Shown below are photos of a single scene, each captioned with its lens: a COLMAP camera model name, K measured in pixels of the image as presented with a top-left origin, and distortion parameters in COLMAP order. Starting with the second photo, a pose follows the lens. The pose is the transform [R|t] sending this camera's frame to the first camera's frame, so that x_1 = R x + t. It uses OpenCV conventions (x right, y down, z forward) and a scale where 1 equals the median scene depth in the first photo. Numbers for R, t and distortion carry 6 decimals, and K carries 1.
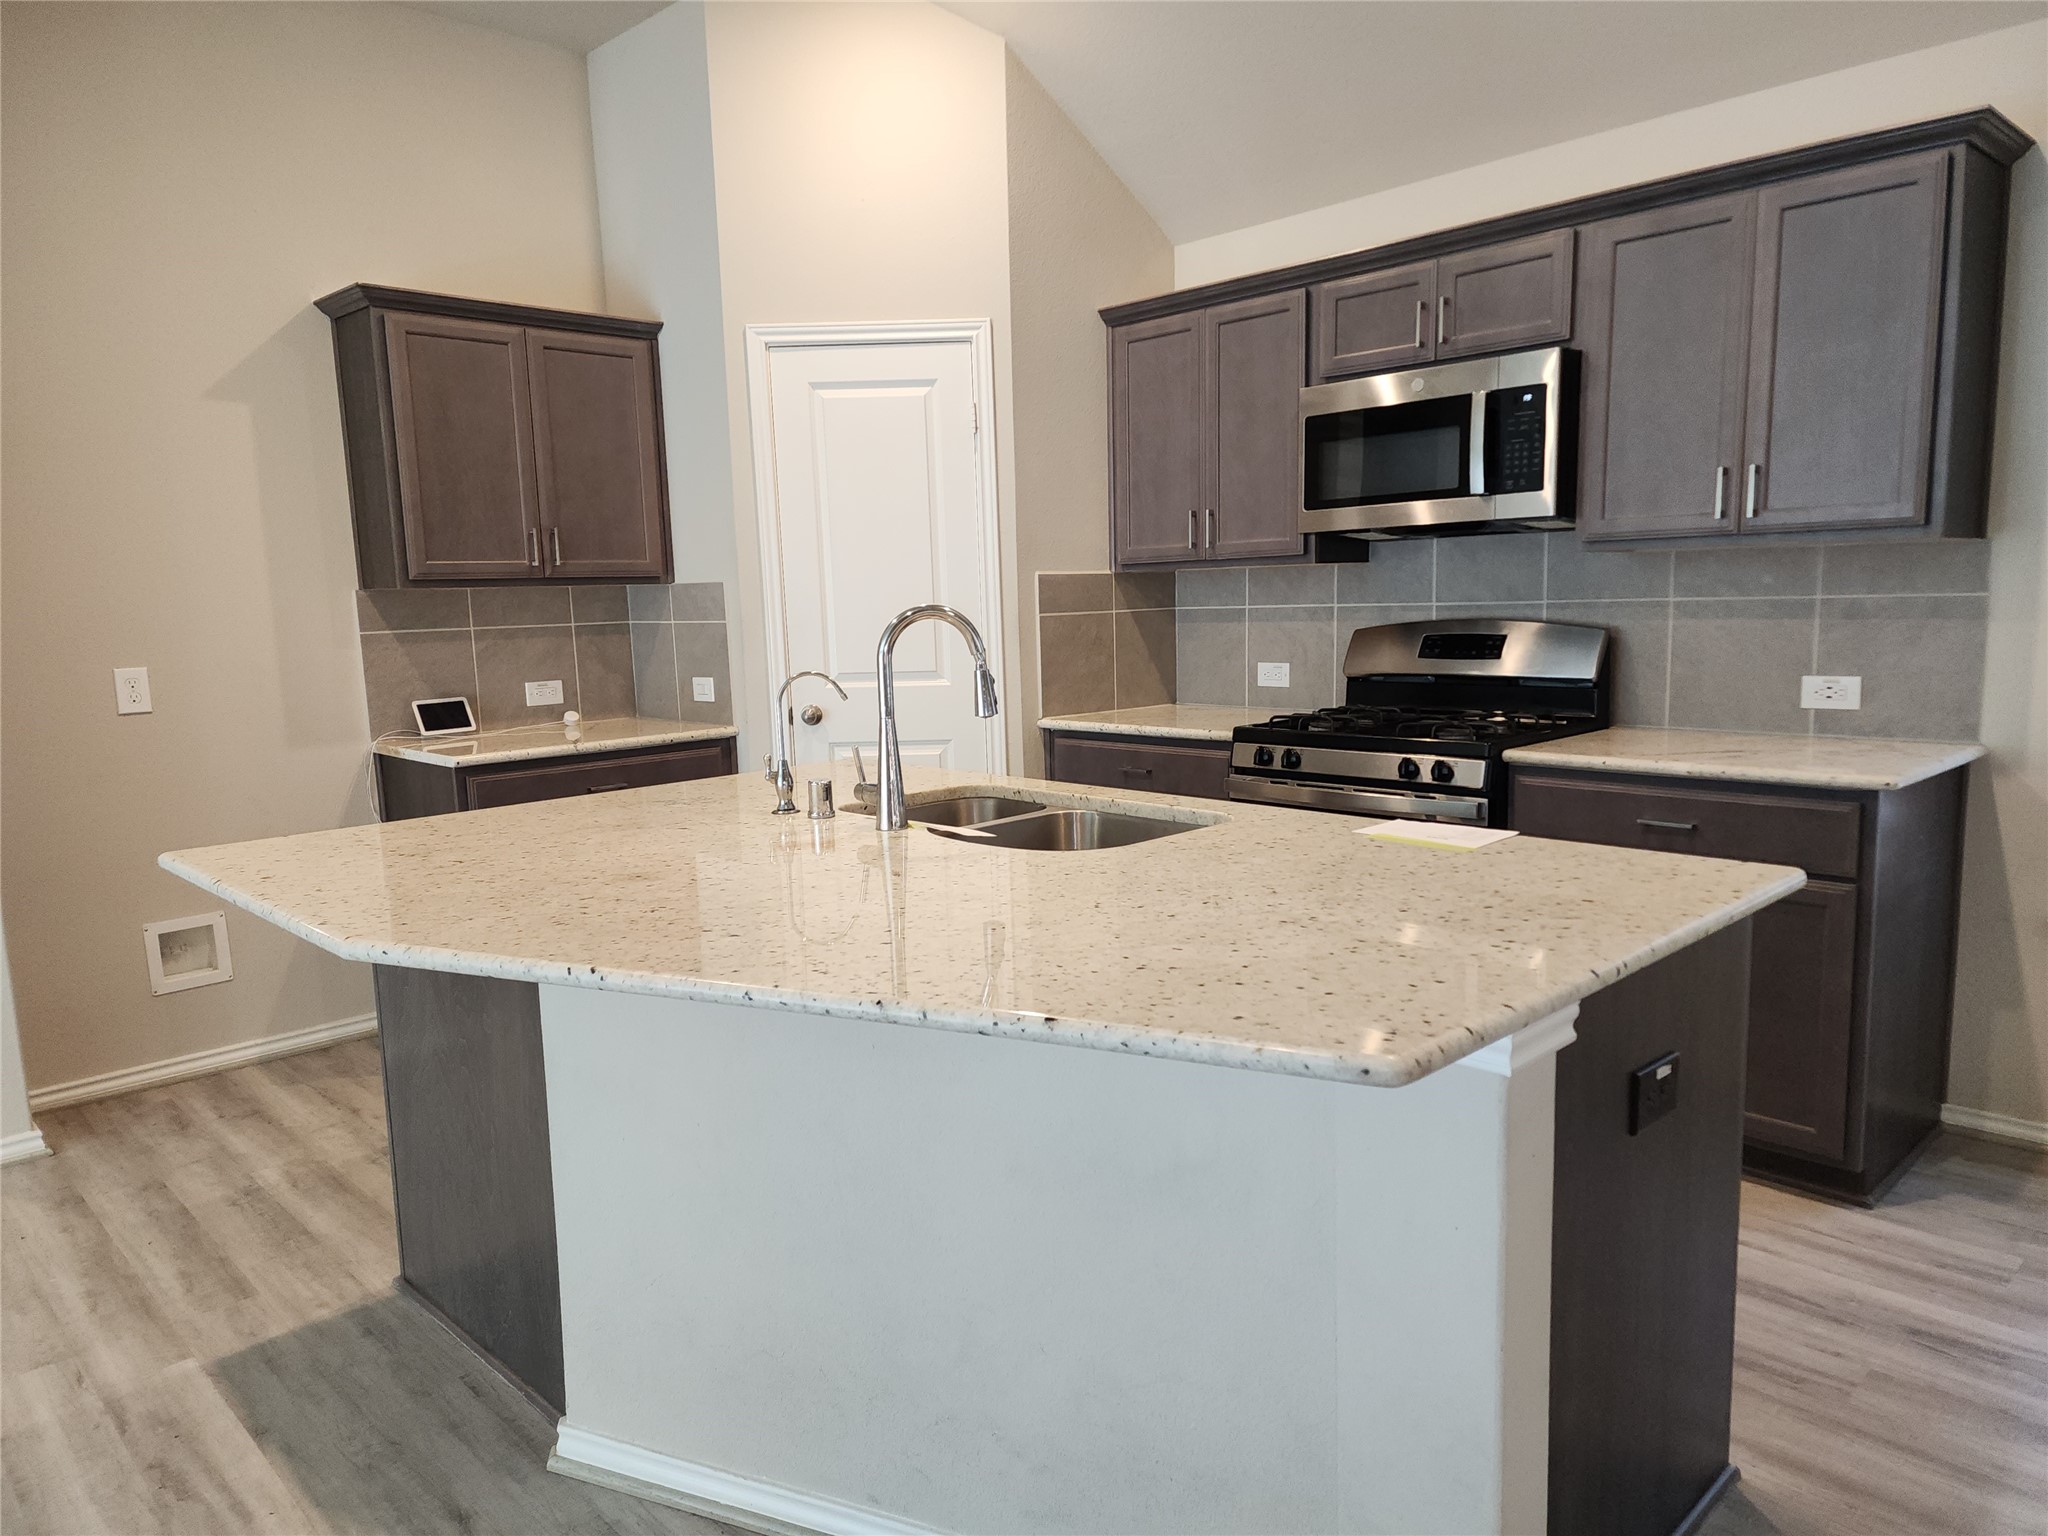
lens RADIAL K [[1367.1, 0, 1024.0], [0, 1367.1, 768.0], [0, 0, 1]] dist [0.095795, -0.086506]
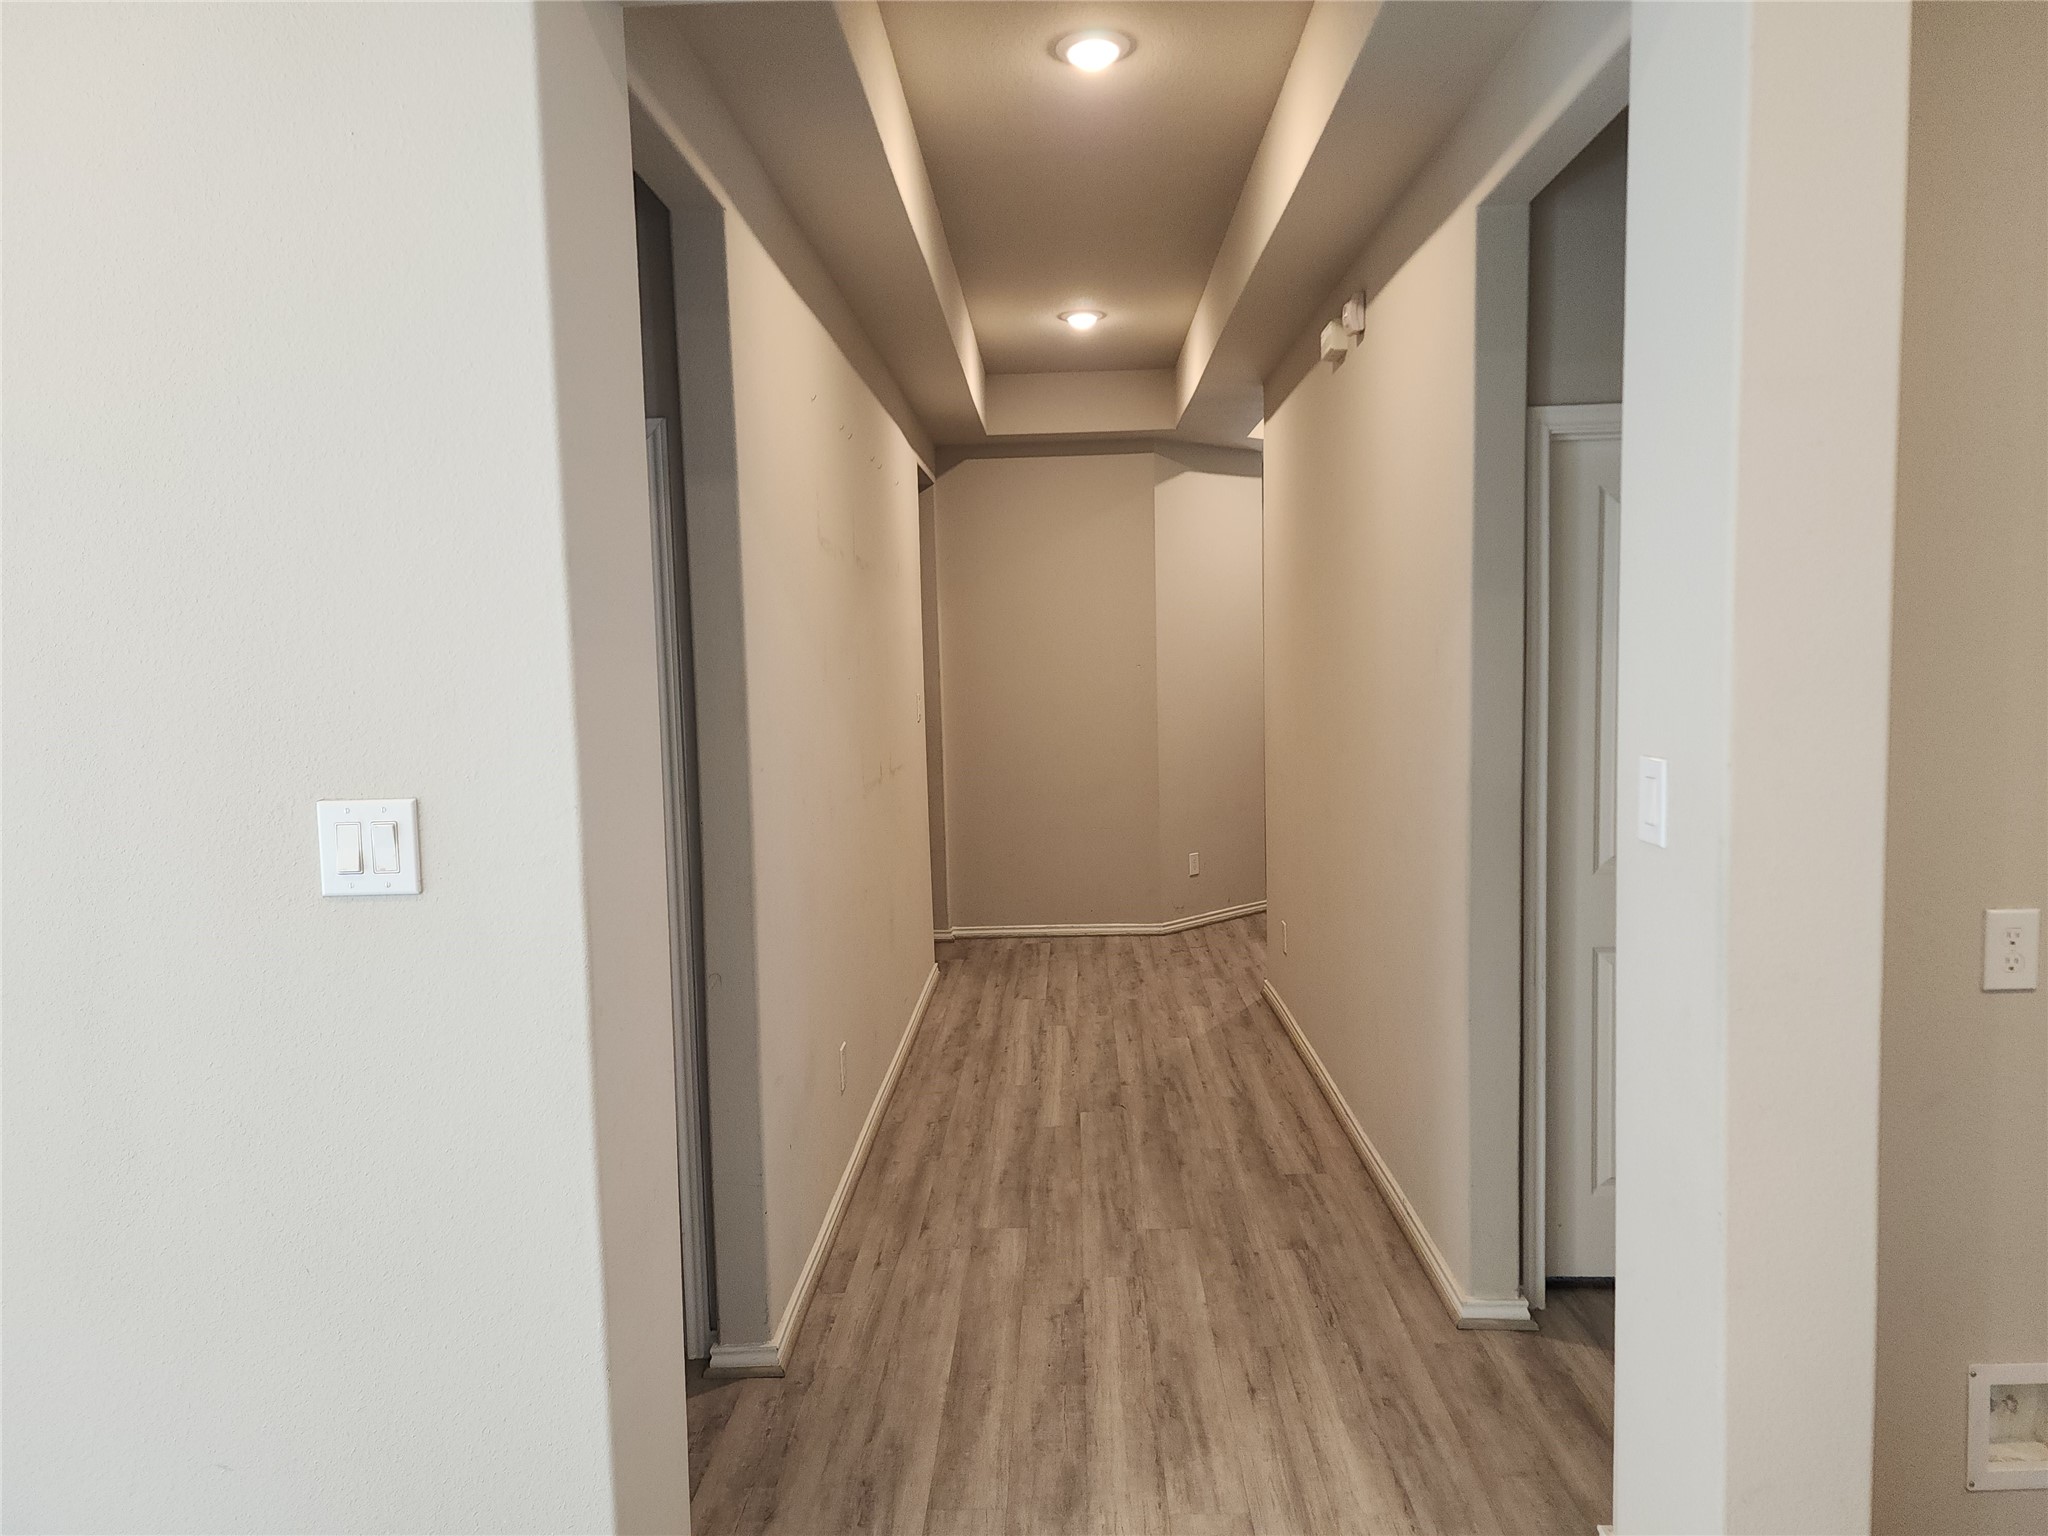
lens RADIAL K [[1367.1, 0, 1024.0], [0, 1367.1, 768.0], [0, 0, 1]] dist [0.095795, -0.086506]
pose [[0.703573, 0.077660, -0.706367, -0.516257], [-0.096888, 0.995212, 0.012913, -0.094645], [0.703987, 0.059353, 0.707728, 0.322948]]
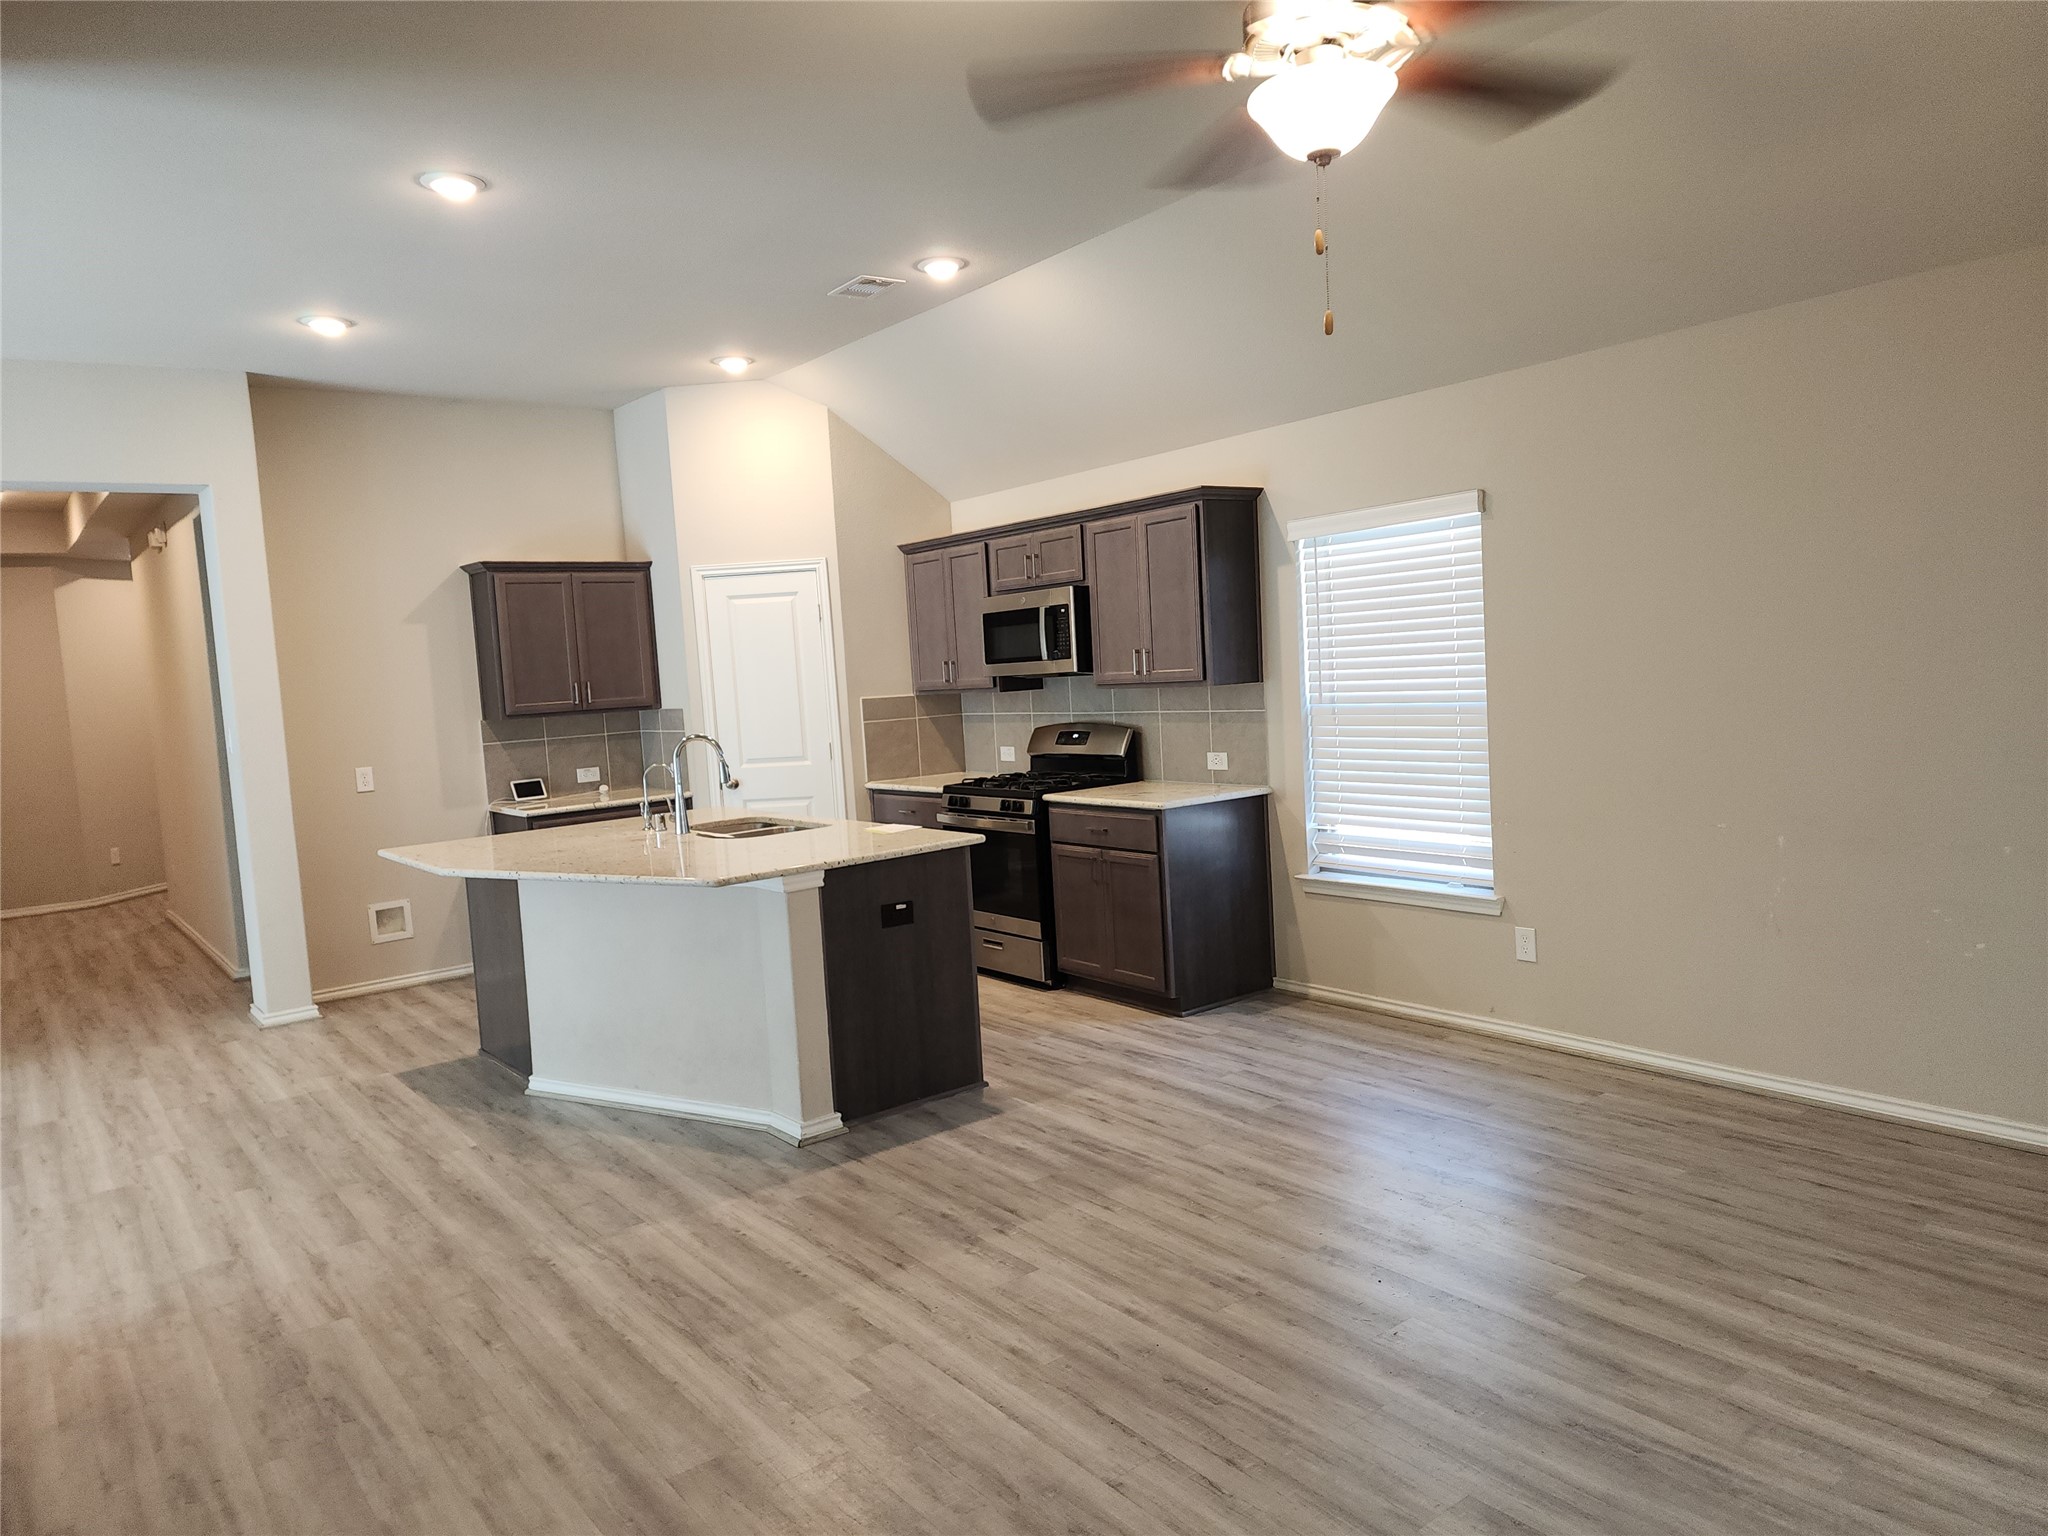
lens RADIAL K [[1355.8, 0, 1044.4], [0, 1355.8, 754.5], [0, 0, 1]] dist [0.077027, -0.064363]
pose [[0.994725, -0.023940, -0.099749, 0.453635], [0.018270, 0.998186, -0.057369, 0.033073], [0.100942, 0.055244, 0.993357, -0.738924]]
